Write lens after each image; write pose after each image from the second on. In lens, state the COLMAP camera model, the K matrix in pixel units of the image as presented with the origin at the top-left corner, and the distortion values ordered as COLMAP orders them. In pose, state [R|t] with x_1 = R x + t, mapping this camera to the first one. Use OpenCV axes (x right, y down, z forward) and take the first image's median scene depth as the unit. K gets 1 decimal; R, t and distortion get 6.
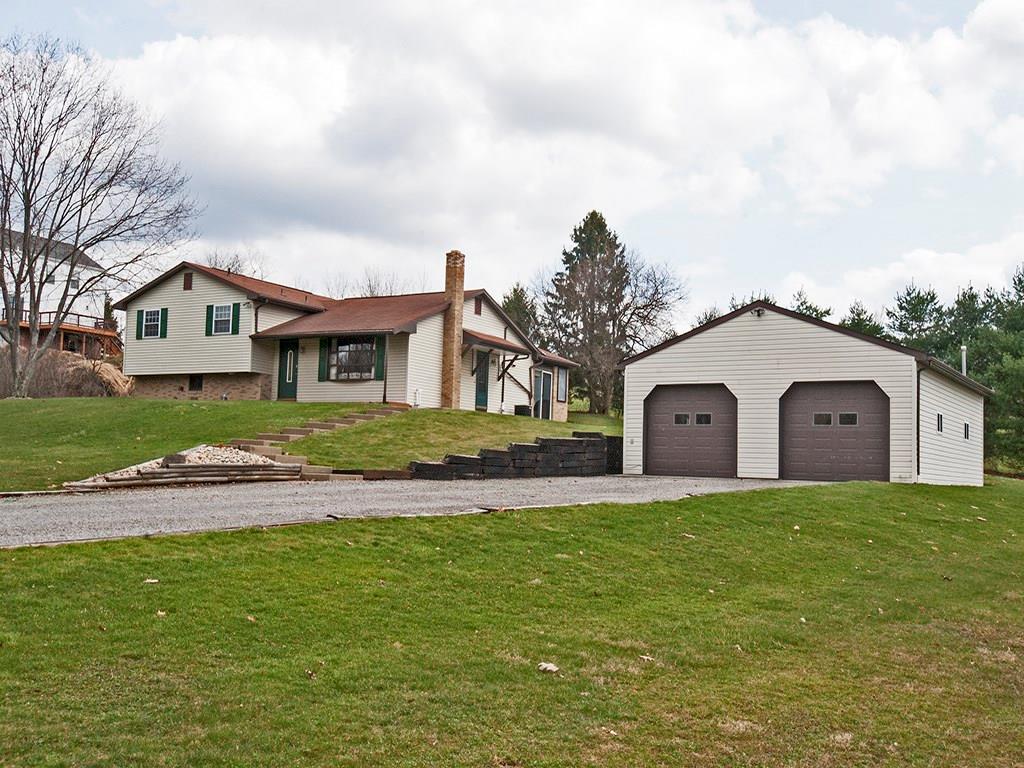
lens RADIAL K [[1070.6, 0, 512.0], [0, 1070.6, 384.0], [0, 0, 1]] dist [-0.003490, 0.000682]
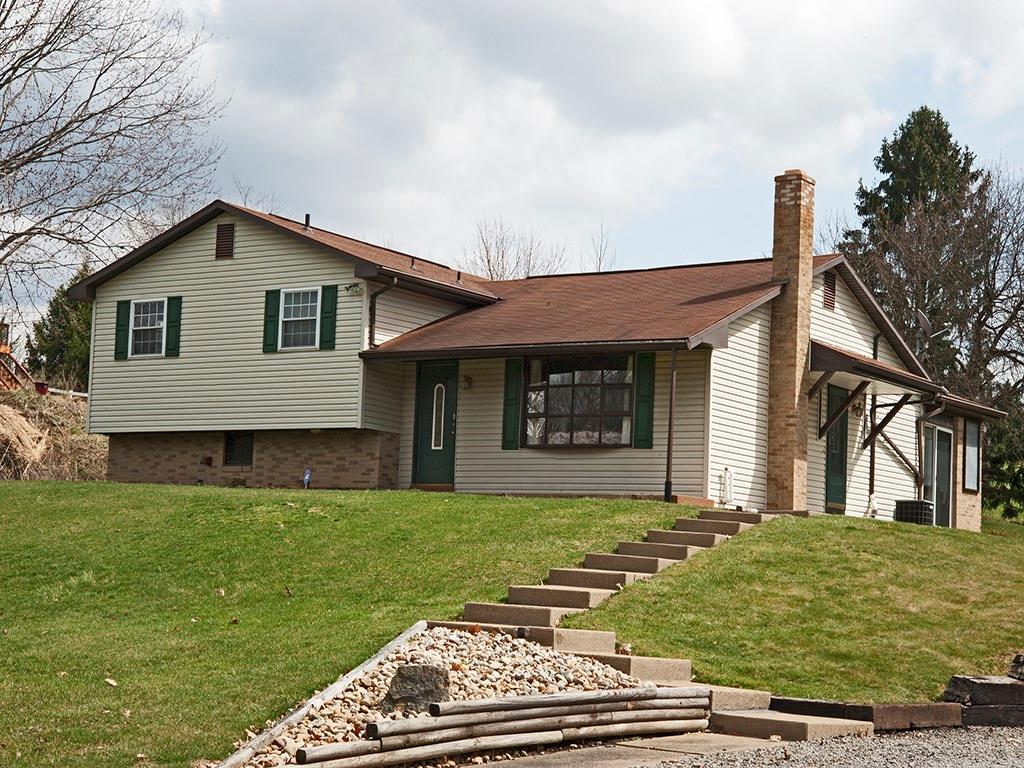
lens RADIAL K [[2010.7, 0, 512.0], [0, 2010.7, 384.0], [0, 0, 1]] dist [0.340007, -0.116500]
pose [[0.993715, 0.002041, -0.111917, -0.070995], [-0.005393, 0.999546, -0.029659, -0.004376], [0.111805, 0.030077, 0.993275, 0.102010]]
